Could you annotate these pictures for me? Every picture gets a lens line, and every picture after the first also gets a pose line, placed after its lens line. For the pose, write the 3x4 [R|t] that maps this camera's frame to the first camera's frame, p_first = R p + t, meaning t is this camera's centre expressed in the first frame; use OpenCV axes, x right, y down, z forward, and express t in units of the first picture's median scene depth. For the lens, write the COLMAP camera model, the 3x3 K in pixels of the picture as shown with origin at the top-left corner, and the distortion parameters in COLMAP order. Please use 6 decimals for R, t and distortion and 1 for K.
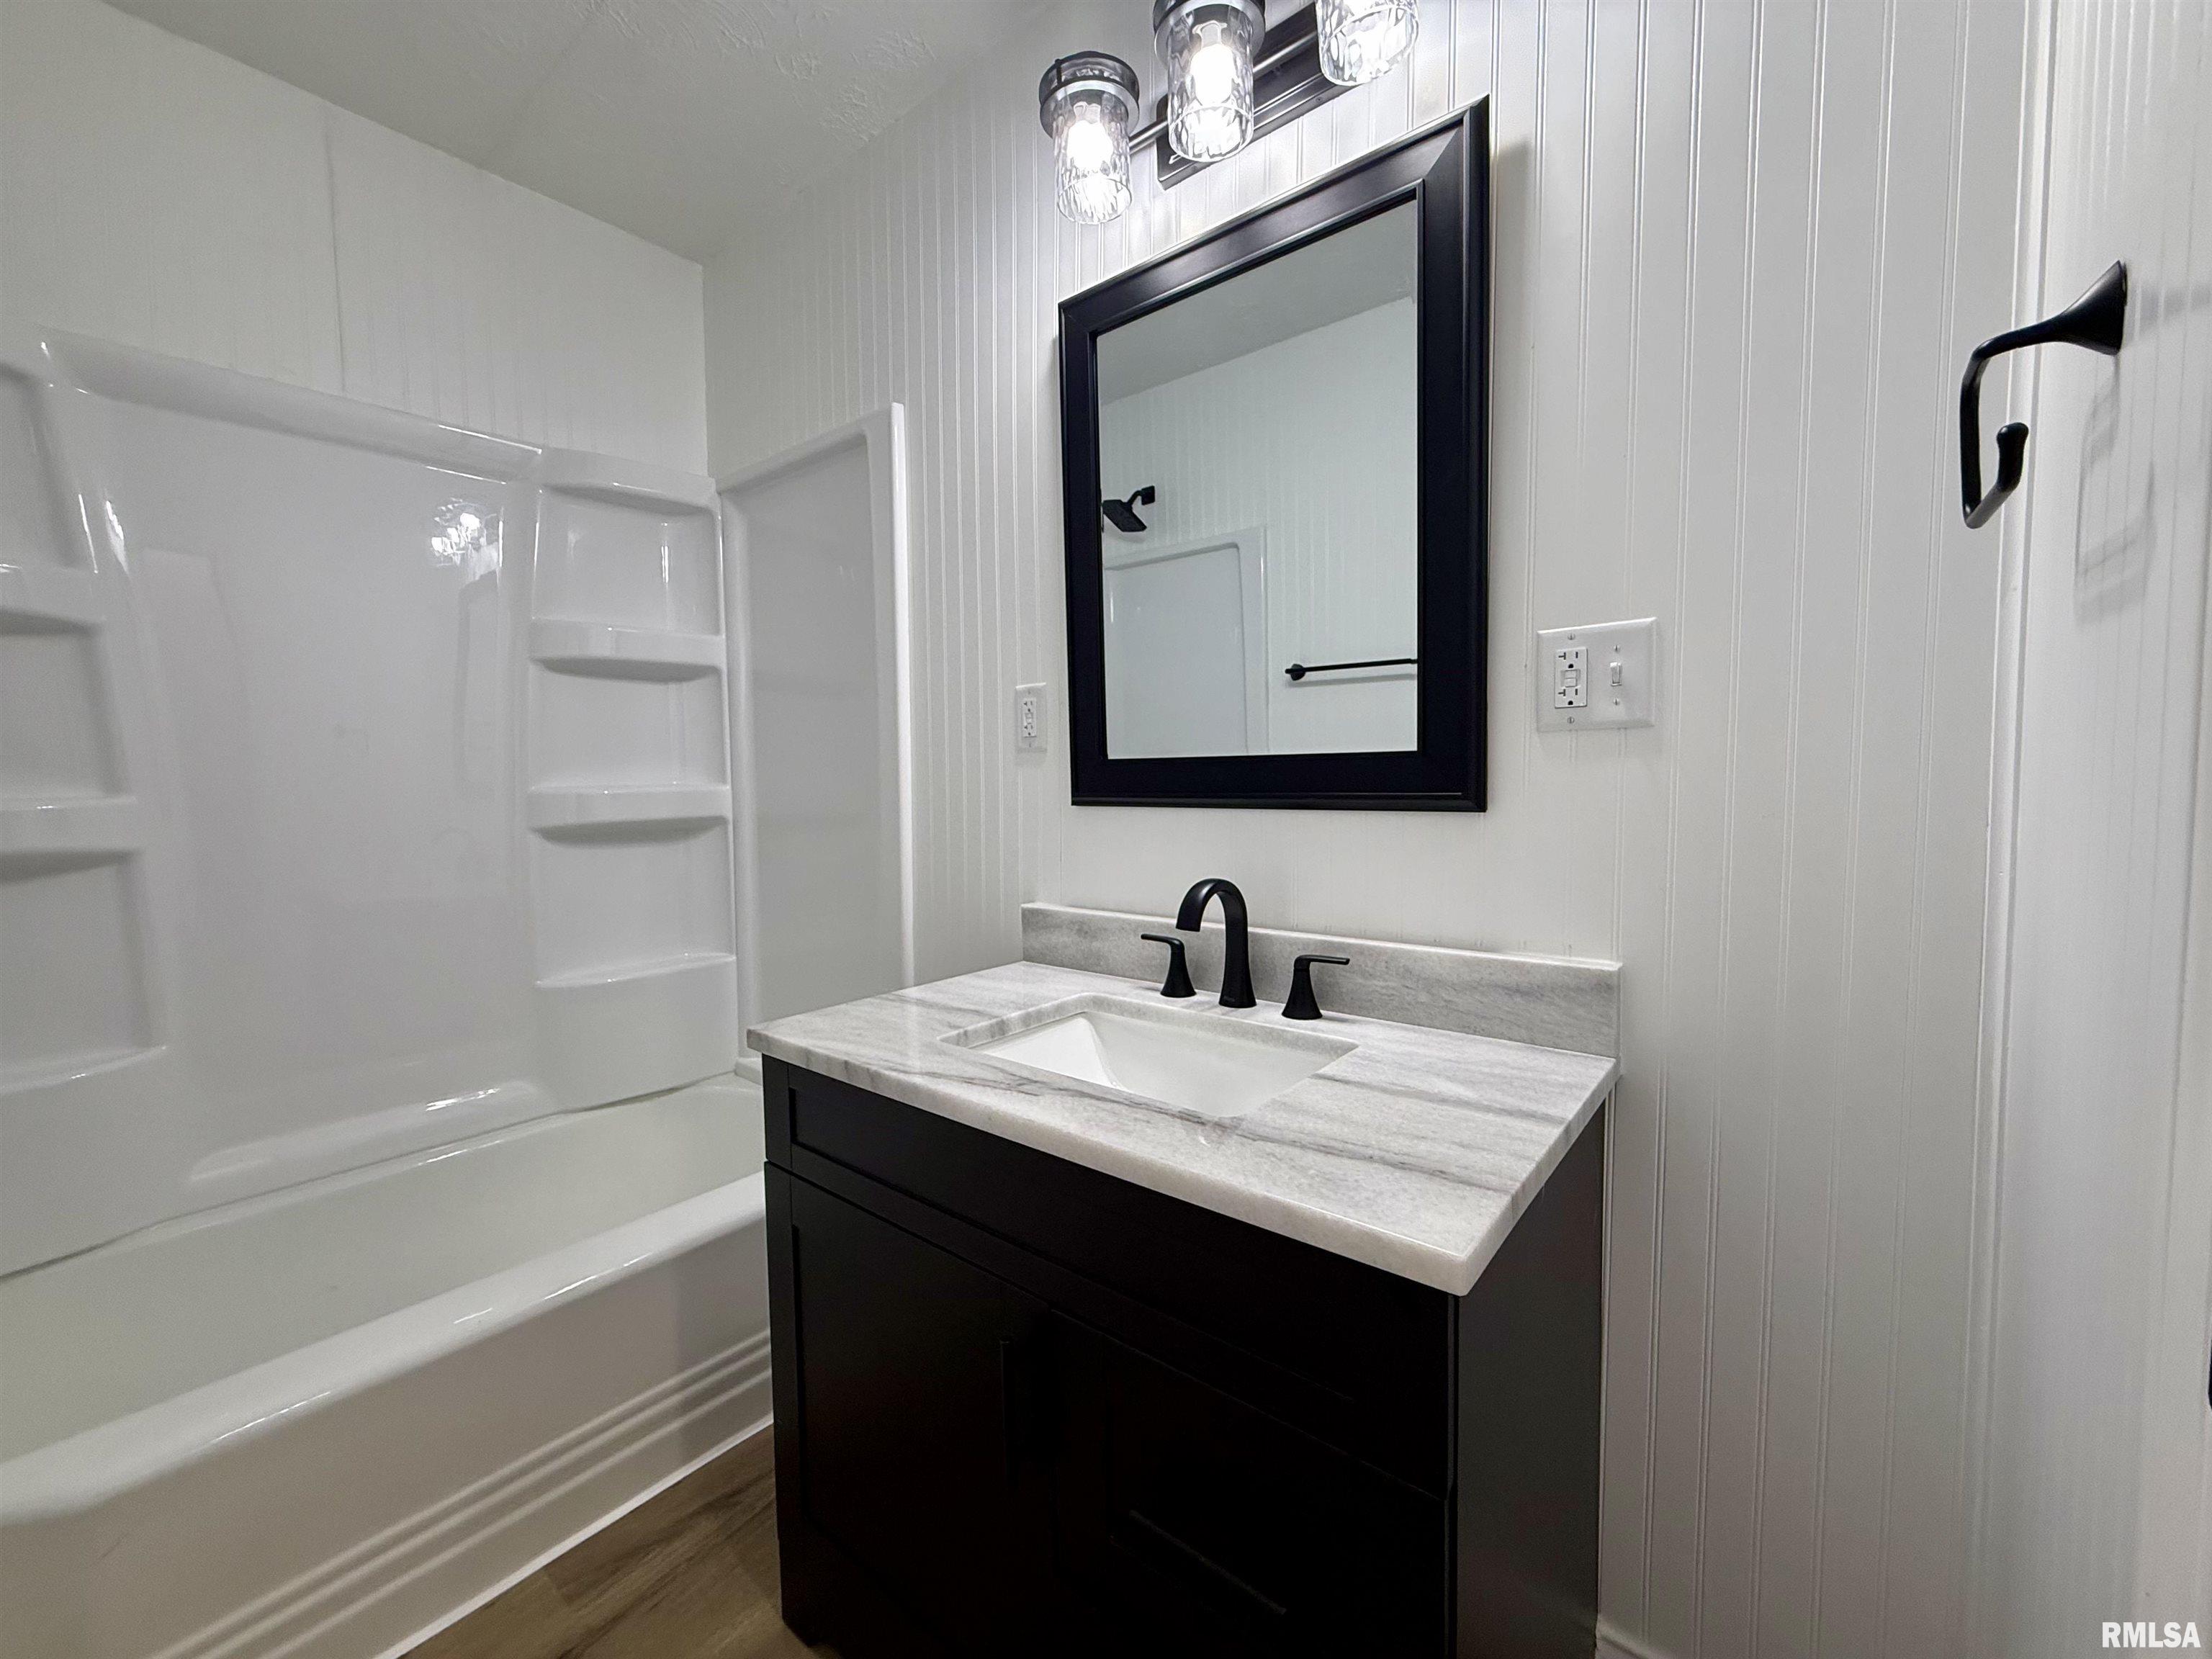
lens RADIAL K [[880.5, 0, 1099.1], [0, 880.5, 827.9], [0, 0, 1]] dist [-0.001467, 0.000410]
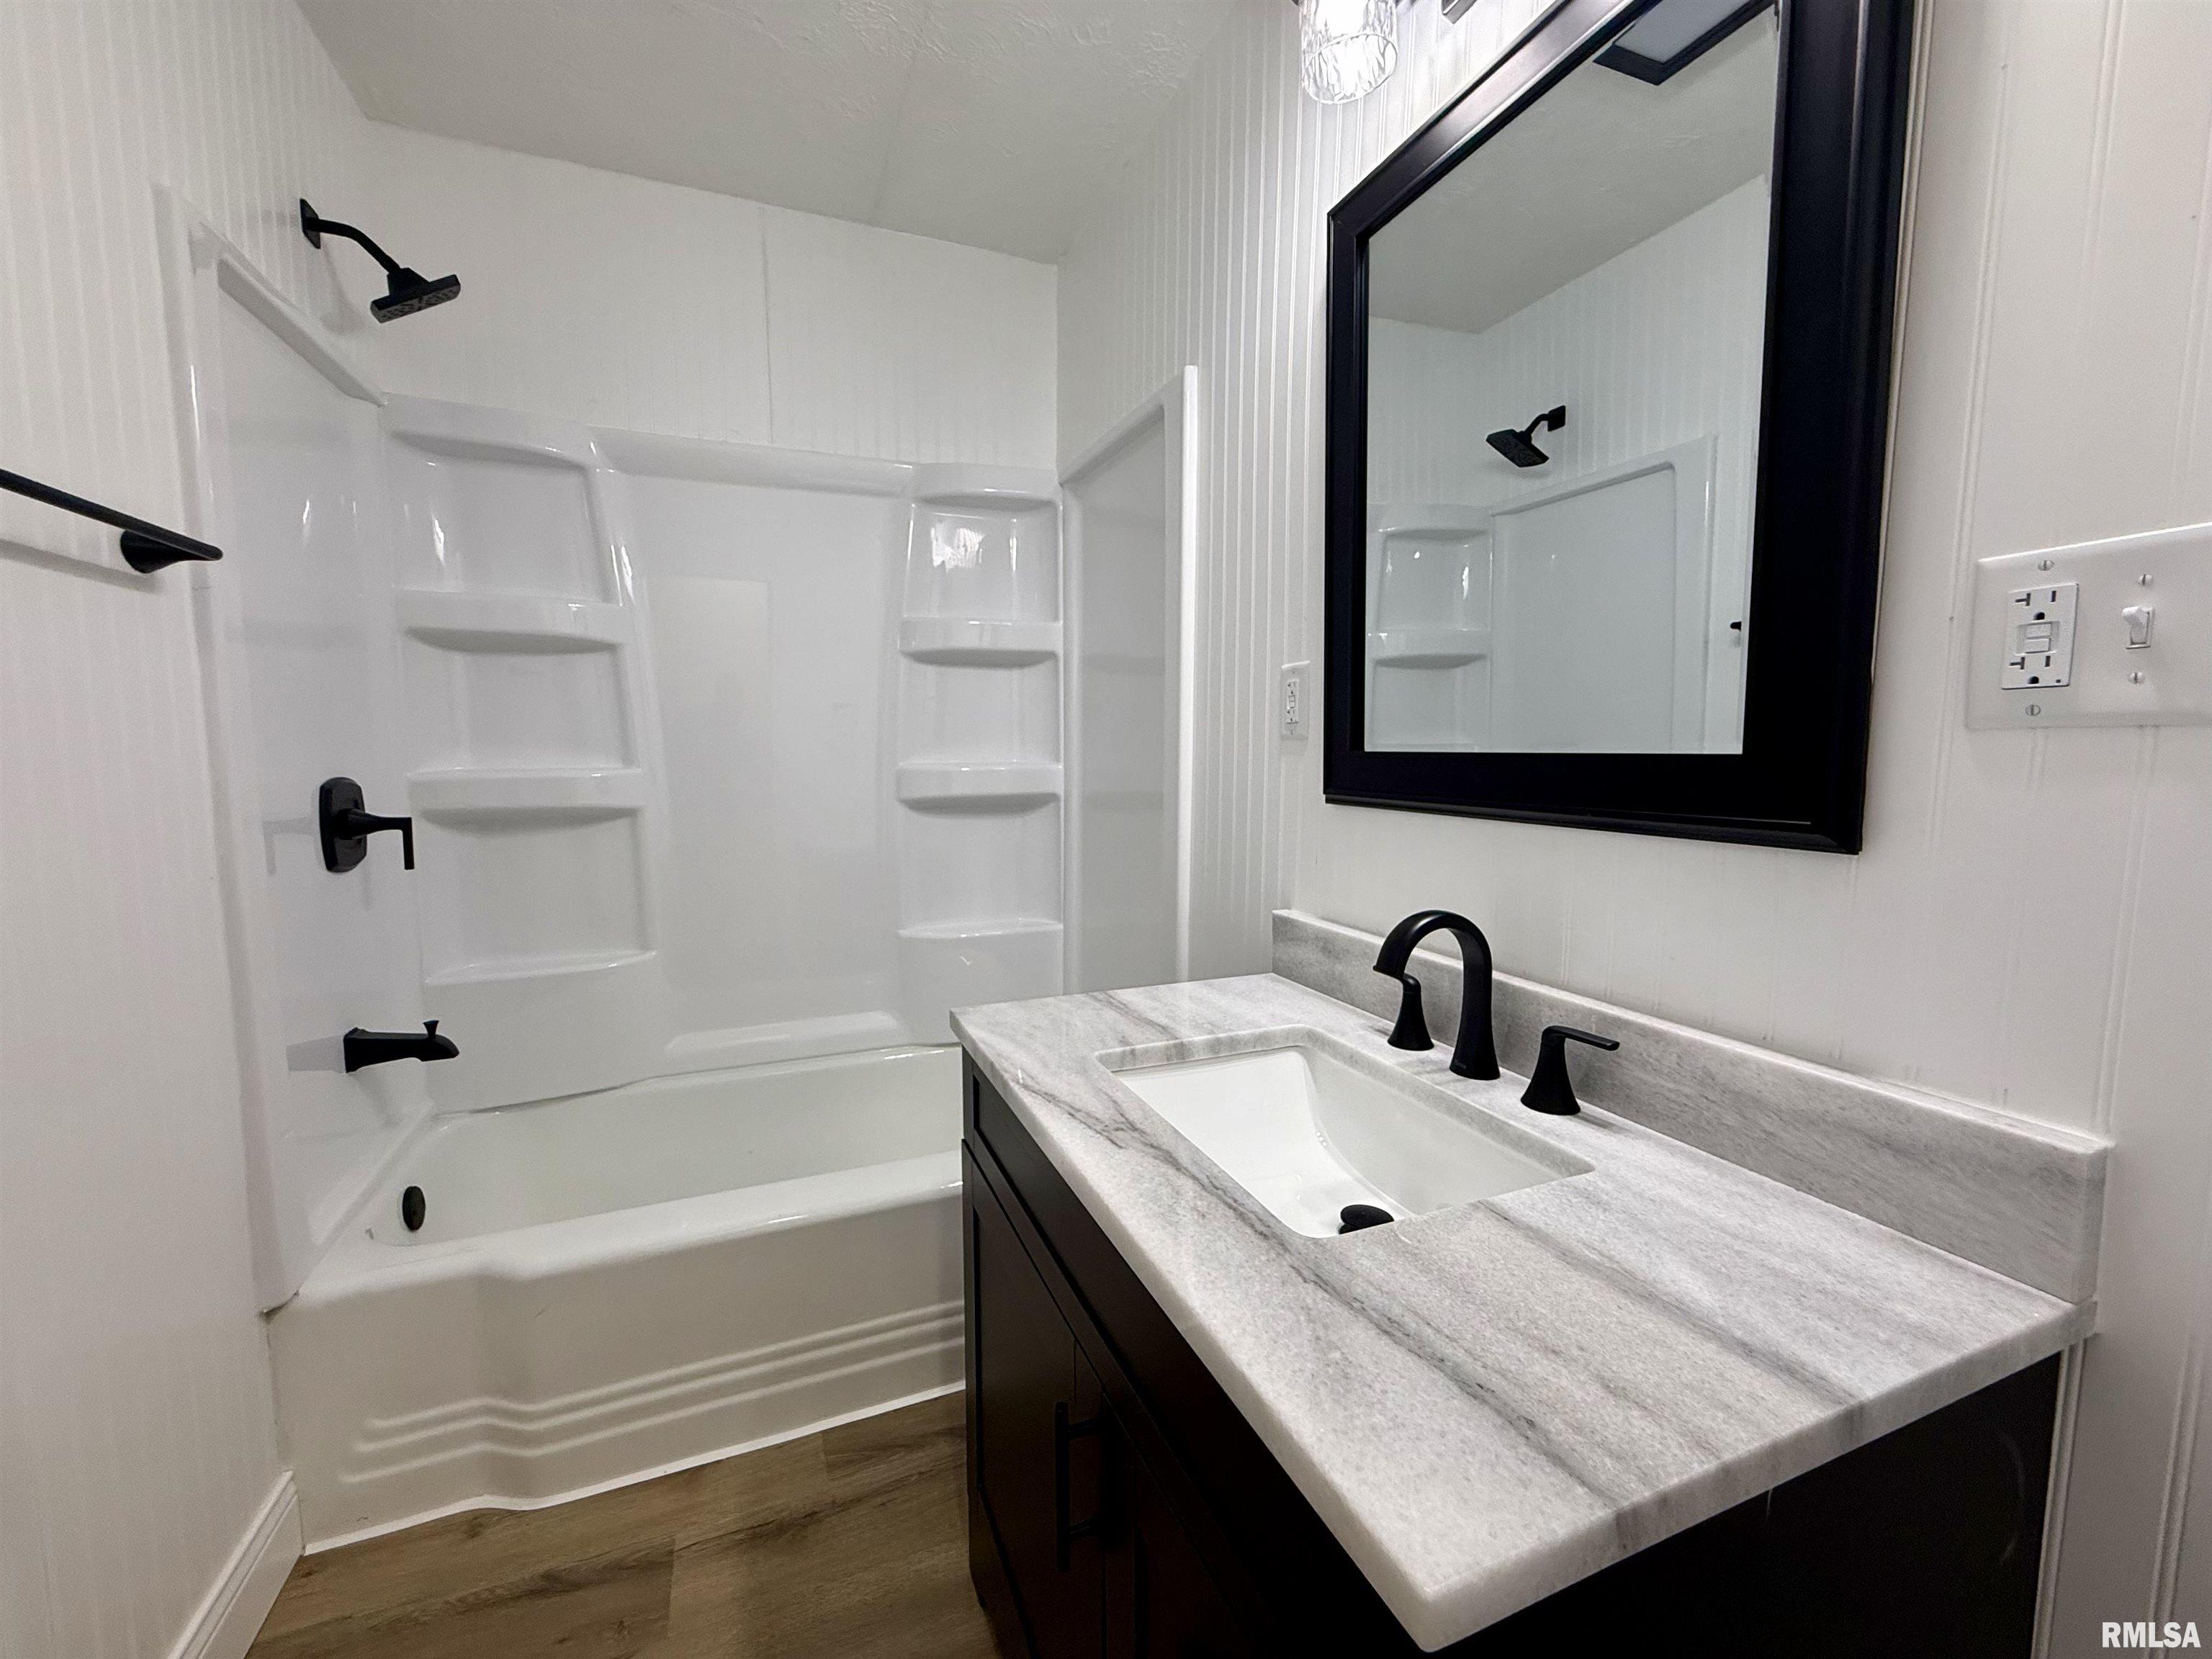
lens RADIAL K [[880.5, 0, 1104.2], [0, 880.5, 828.4], [0, 0, 1]] dist [-0.001467, 0.000410]
pose [[0.881300, 0.055517, -0.469285, 0.214817], [-0.038587, 0.998213, 0.045624, -0.037188], [0.470979, -0.022101, 0.881867, 0.155418]]
